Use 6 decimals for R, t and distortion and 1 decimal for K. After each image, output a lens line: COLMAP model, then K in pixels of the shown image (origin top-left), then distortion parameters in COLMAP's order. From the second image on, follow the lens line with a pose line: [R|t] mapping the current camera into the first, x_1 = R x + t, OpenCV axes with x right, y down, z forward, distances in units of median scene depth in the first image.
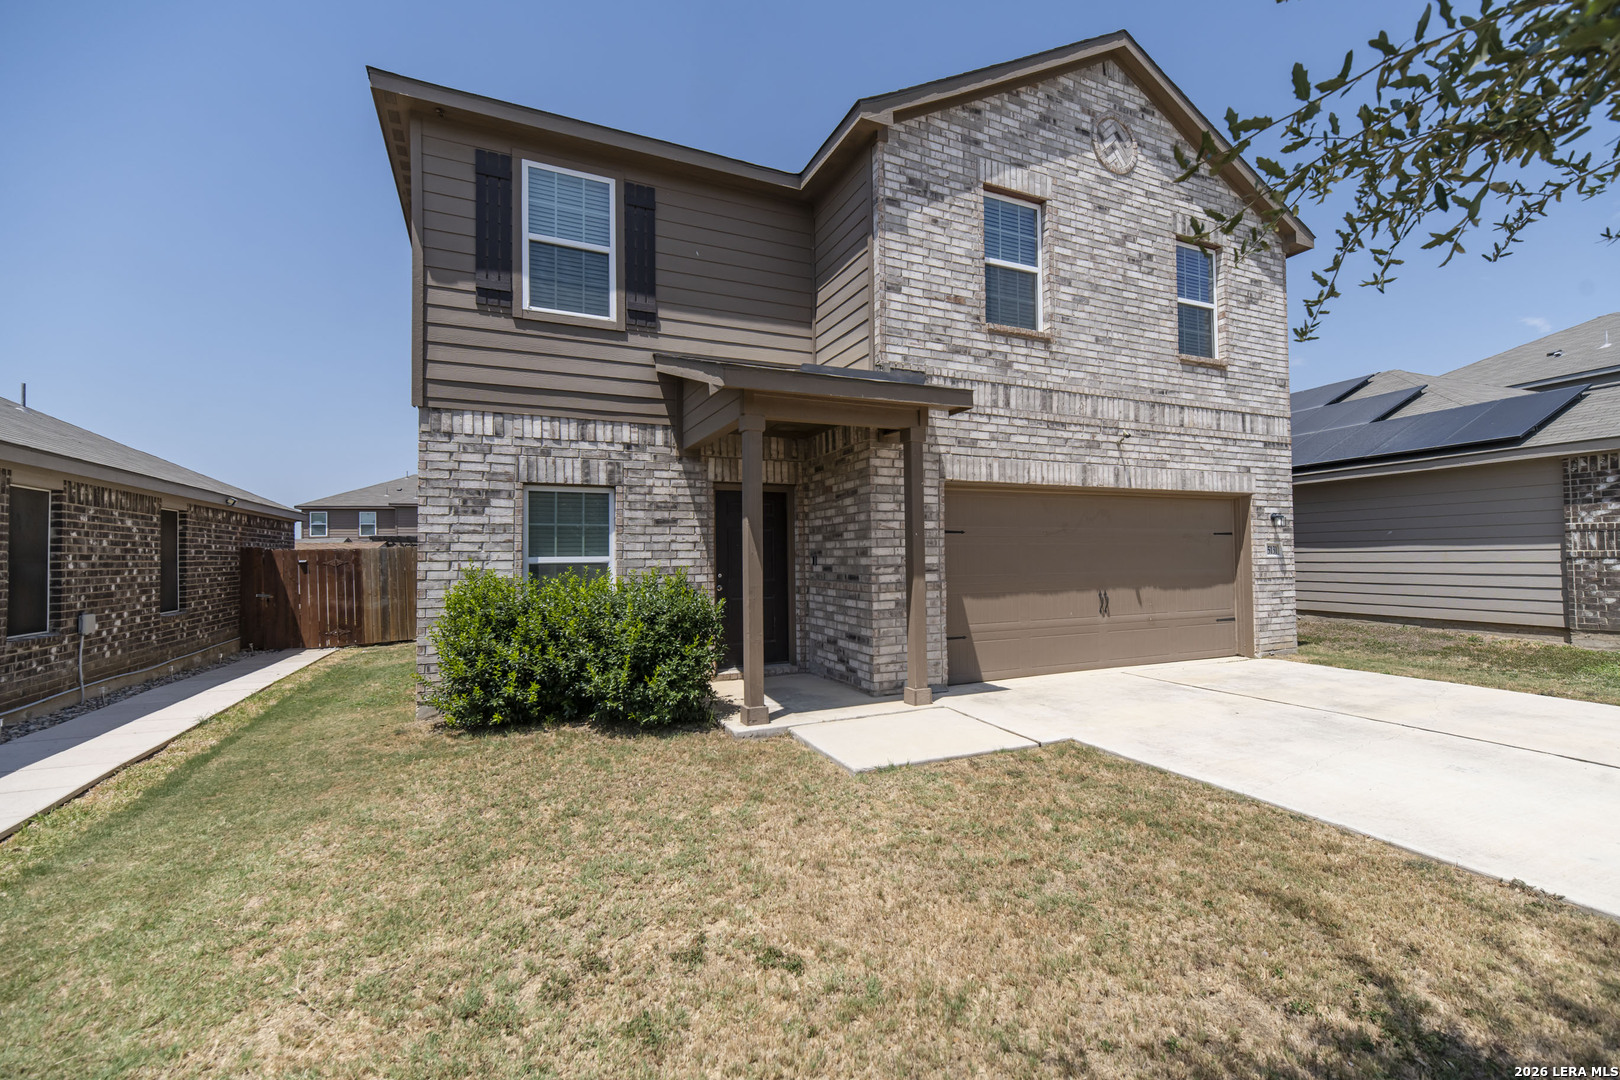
lens RADIAL K [[695.0, 0, 811.8], [0, 695.0, 539.6], [0, 0, 1]] dist [0.010100, 0.000133]
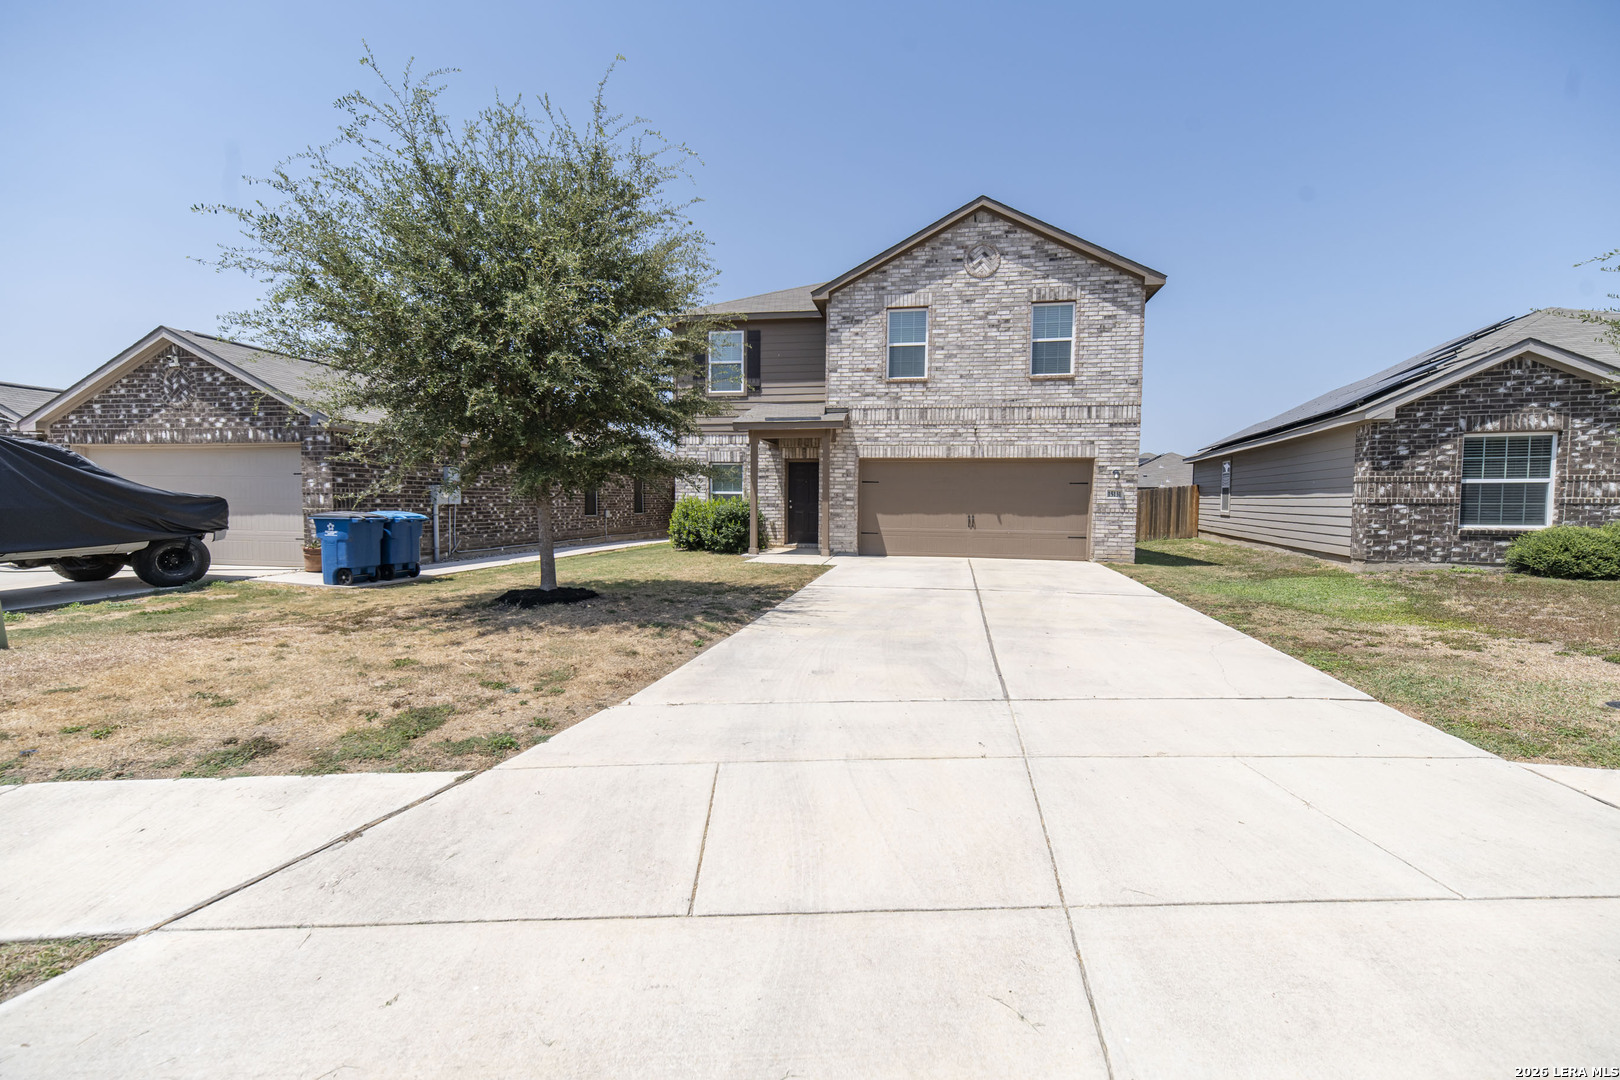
lens RADIAL K [[695.0, 0, 811.5], [0, 695.0, 543.5], [0, 0, 1]] dist [0.010100, 0.000133]
pose [[0.813301, 0.056027, -0.579139, 1.184793], [-0.005745, 0.996078, 0.088294, -0.009718], [0.581815, -0.068483, 0.810433, -0.744530]]
